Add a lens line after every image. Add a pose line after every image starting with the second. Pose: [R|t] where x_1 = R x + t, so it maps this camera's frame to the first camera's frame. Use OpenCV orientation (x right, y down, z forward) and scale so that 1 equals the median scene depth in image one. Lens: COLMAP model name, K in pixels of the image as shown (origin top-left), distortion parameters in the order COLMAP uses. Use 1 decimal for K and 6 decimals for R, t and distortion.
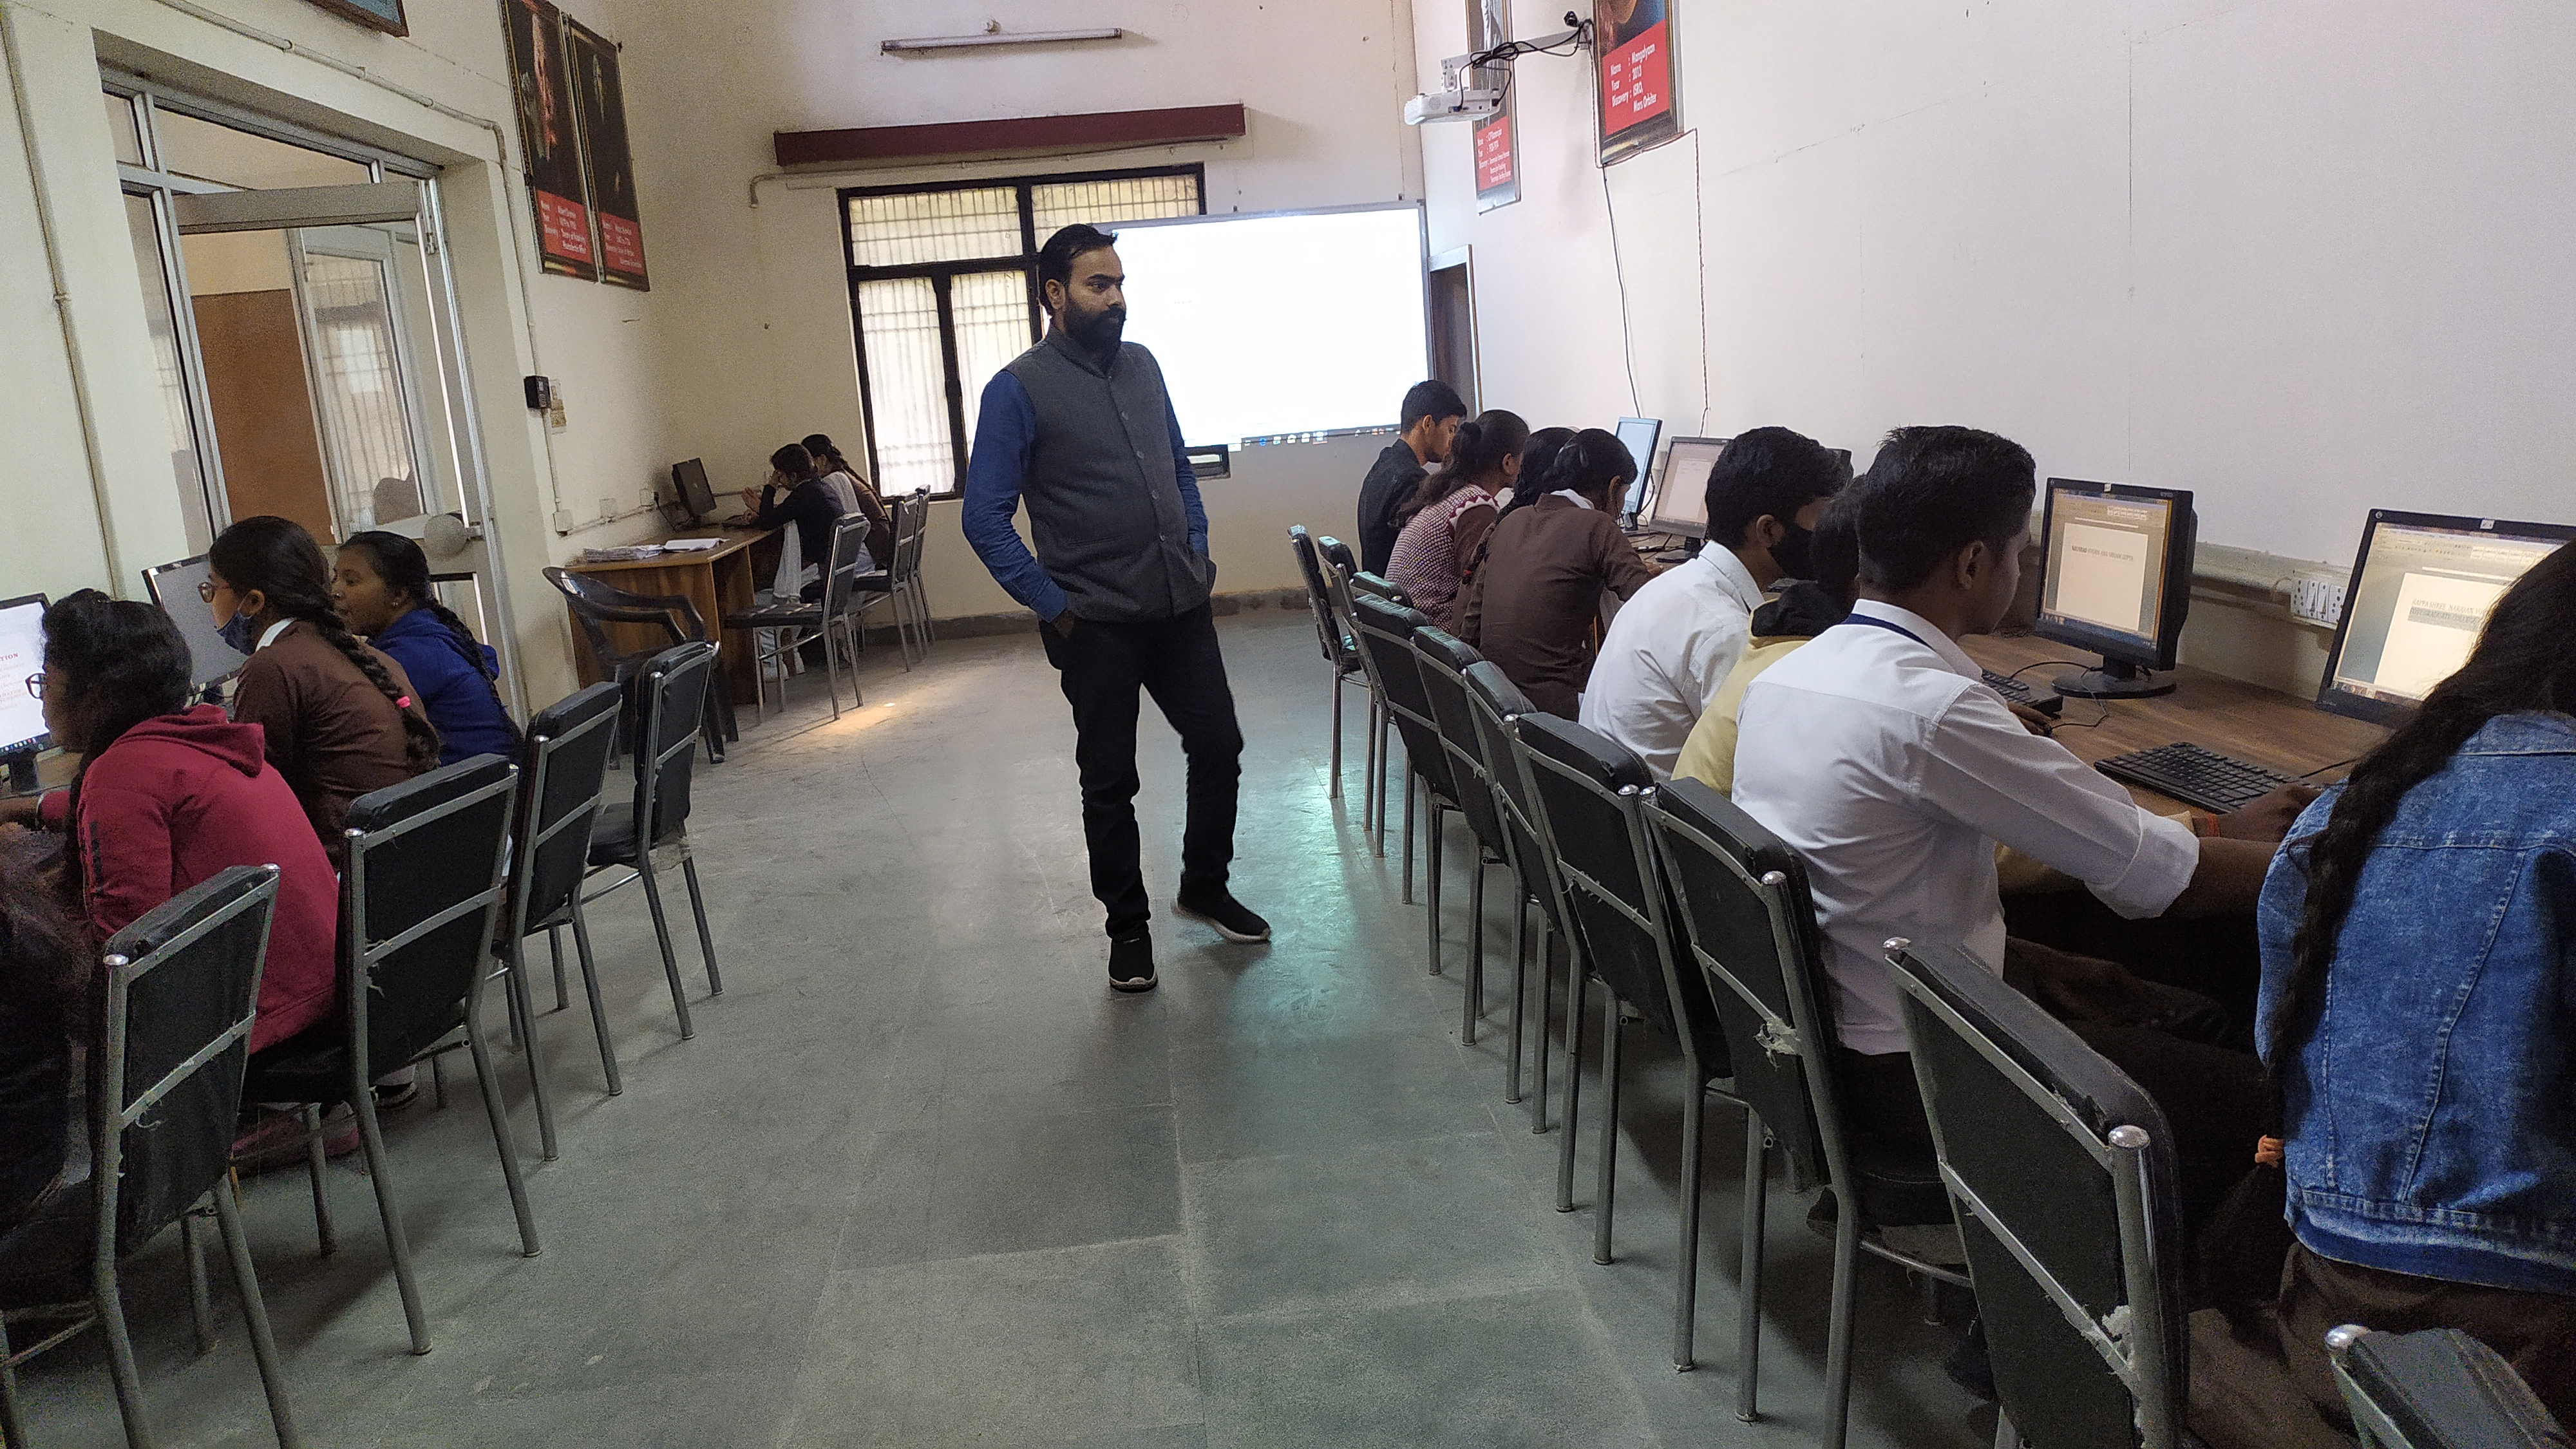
lens RADIAL K [[1930.1, 0, 1270.5], [0, 1930.1, 734.2], [0, 0, 1]] dist [0.054407, -0.049972]
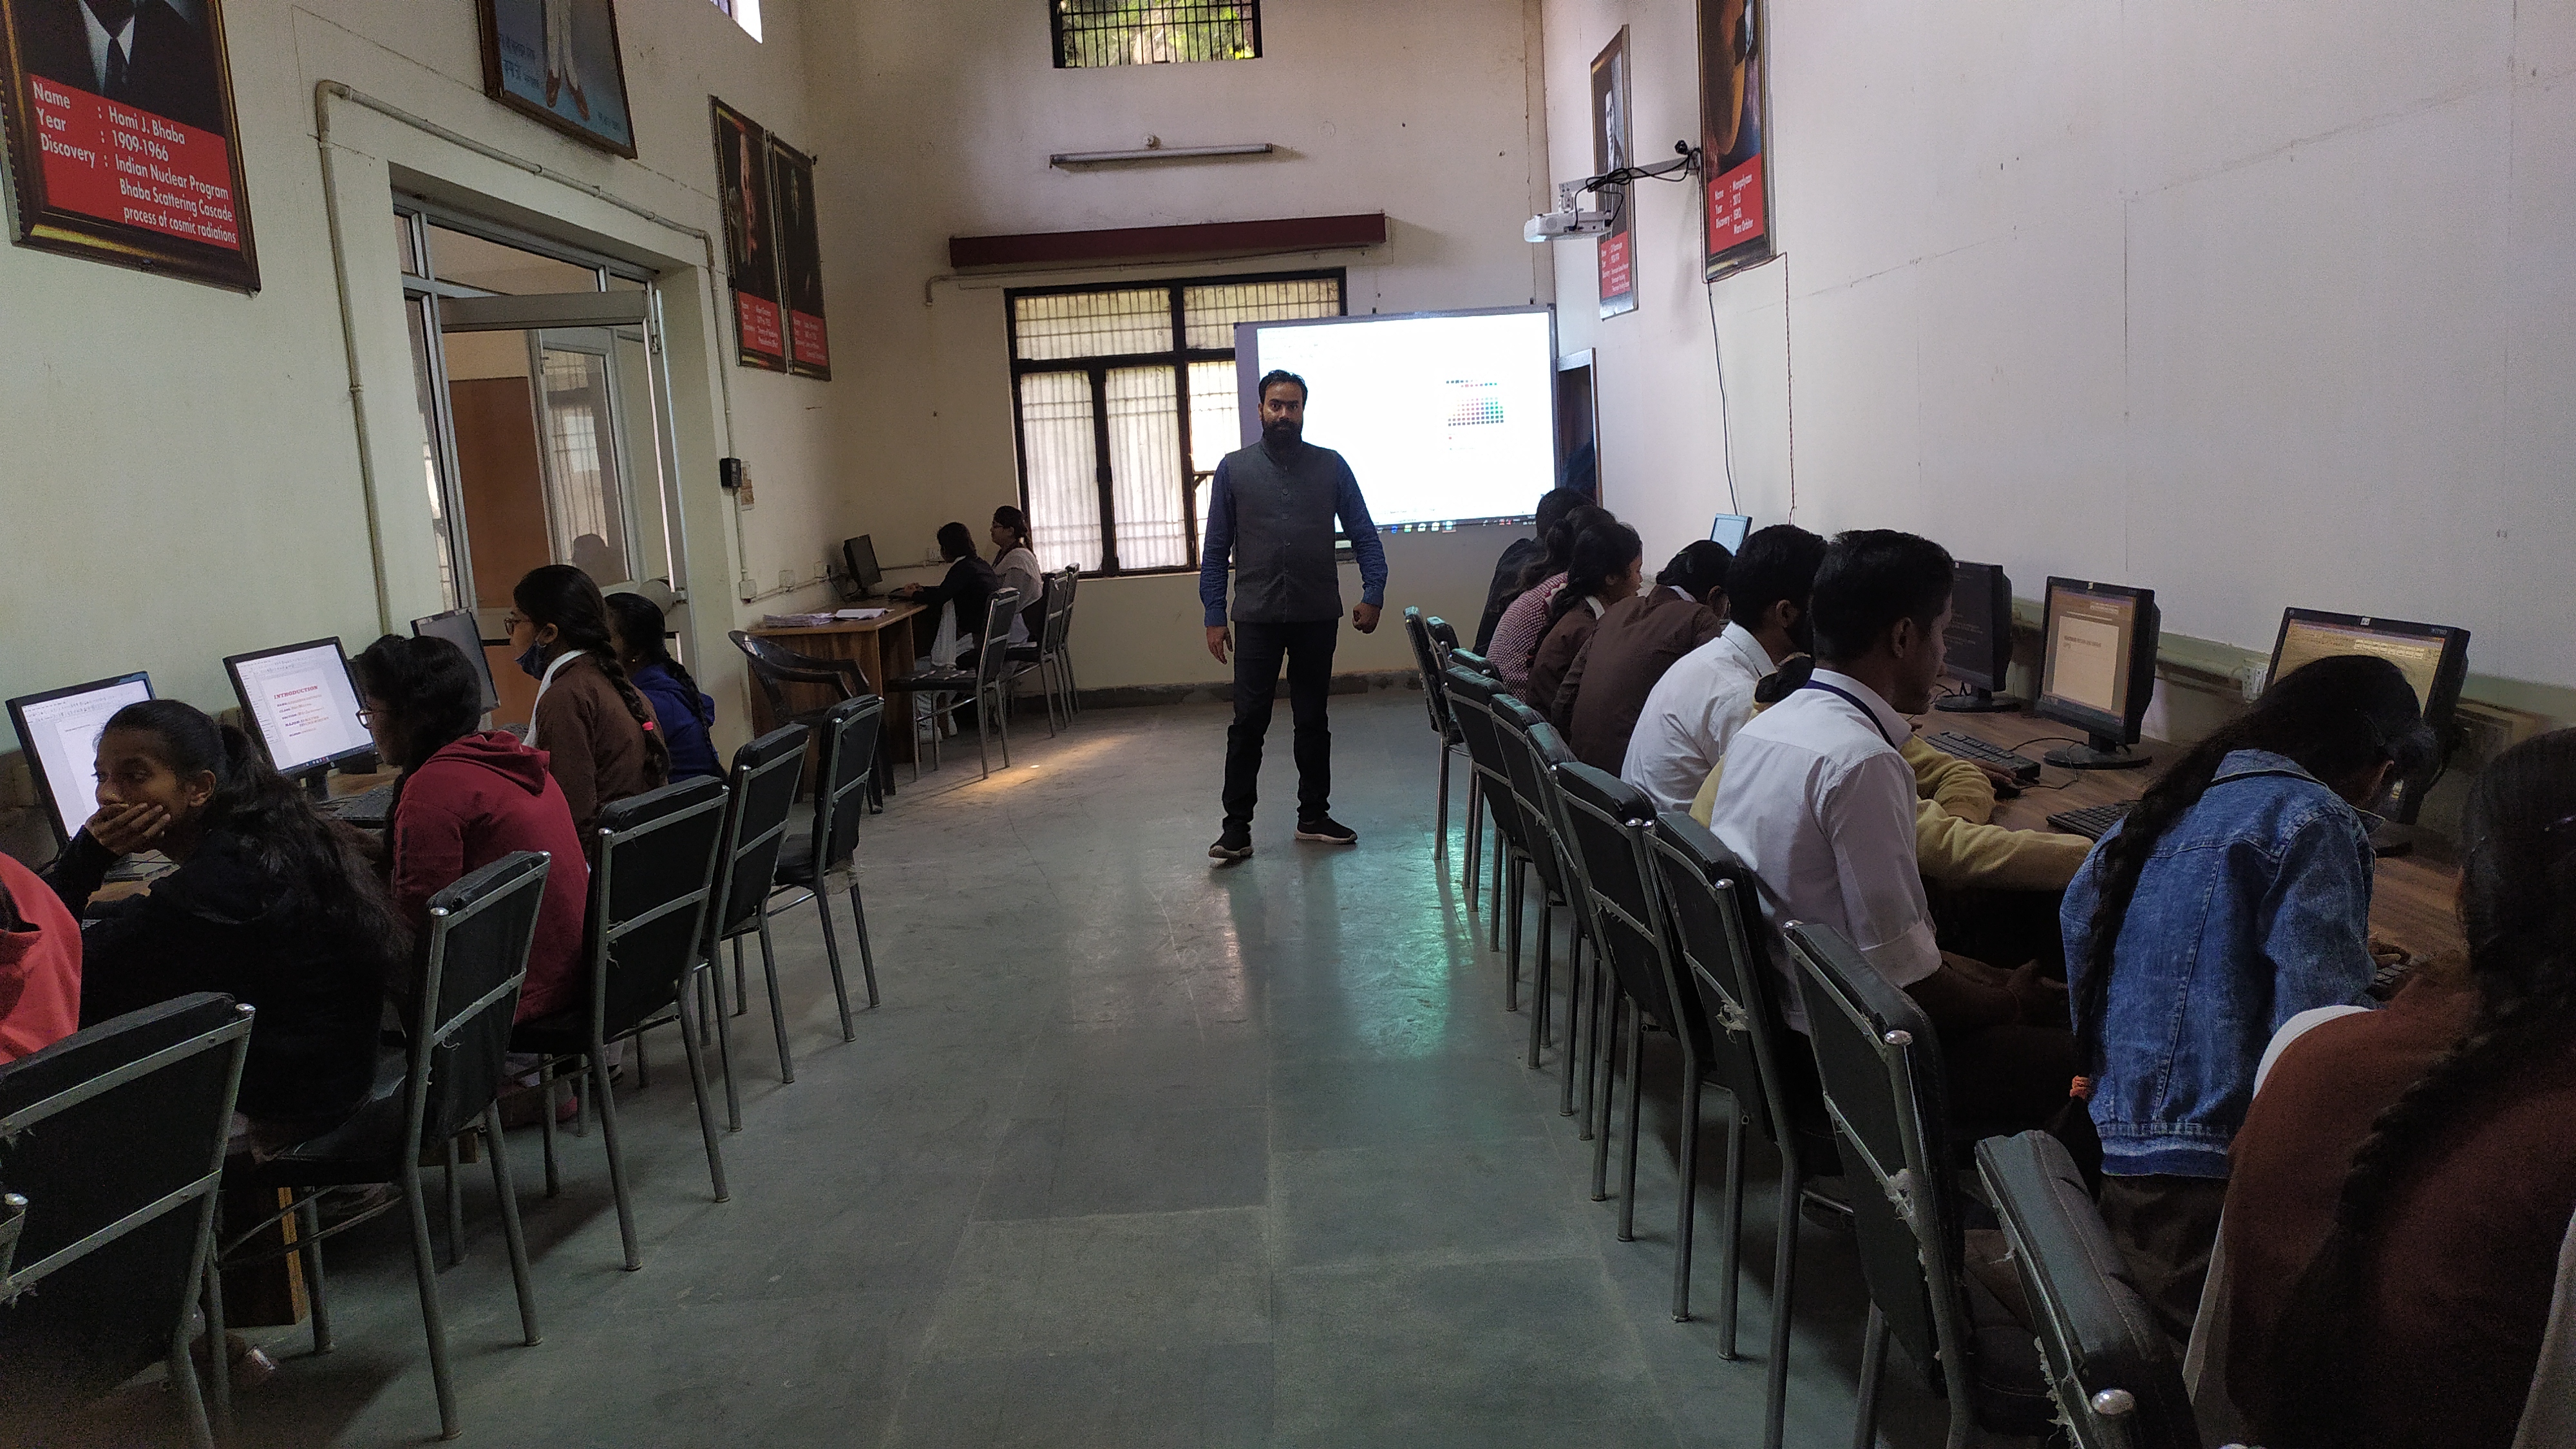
lens RADIAL K [[1930.1, 0, 1276.8], [0, 1930.1, 742.0], [0, 0, 1]] dist [0.054407, -0.049972]
pose [[0.997107, 0.028250, -0.070571, 0.017103], [-0.031033, 0.998771, -0.038647, 0.012044], [0.069393, 0.040725, 0.996758, -0.084639]]
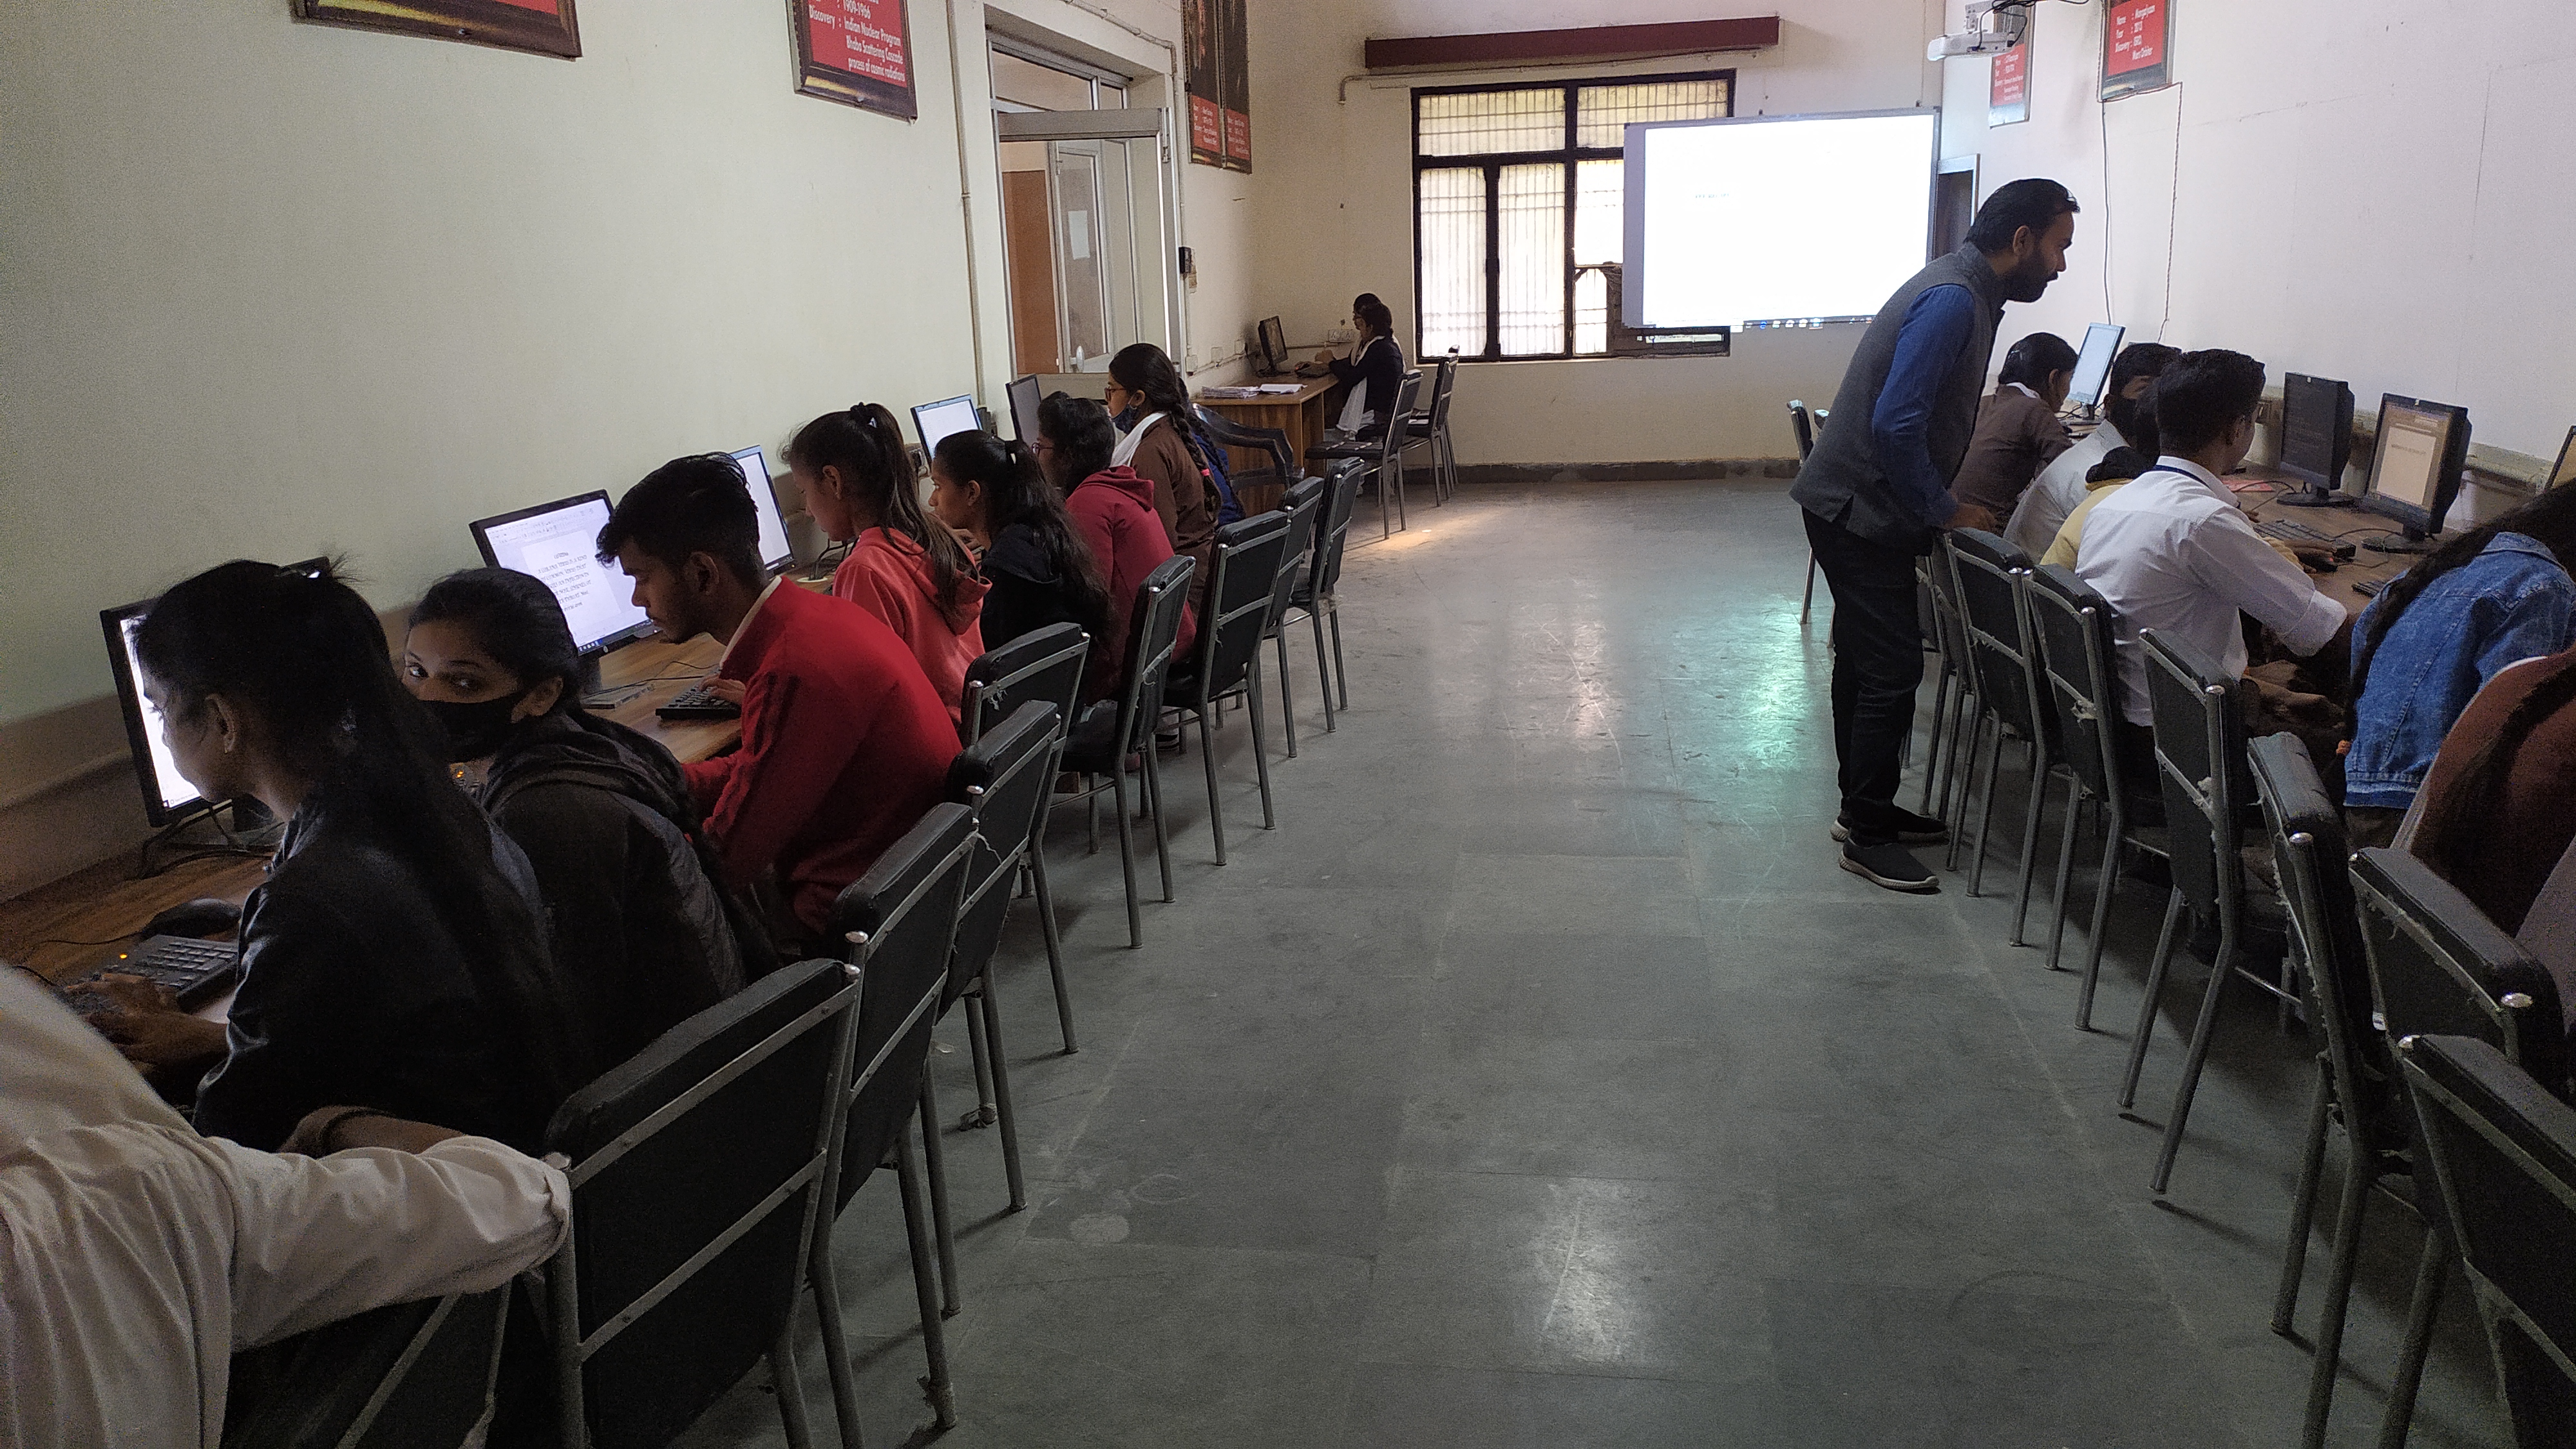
lens RADIAL K [[1930.1, 0, 1280.4], [0, 1930.1, 722.8], [0, 0, 1]] dist [0.054407, -0.049972]
pose [[0.971706, 0.097050, -0.215334, -0.019001], [-0.083482, 0.993959, 0.071254, 0.034170], [0.220948, -0.051261, 0.973937, -0.273857]]
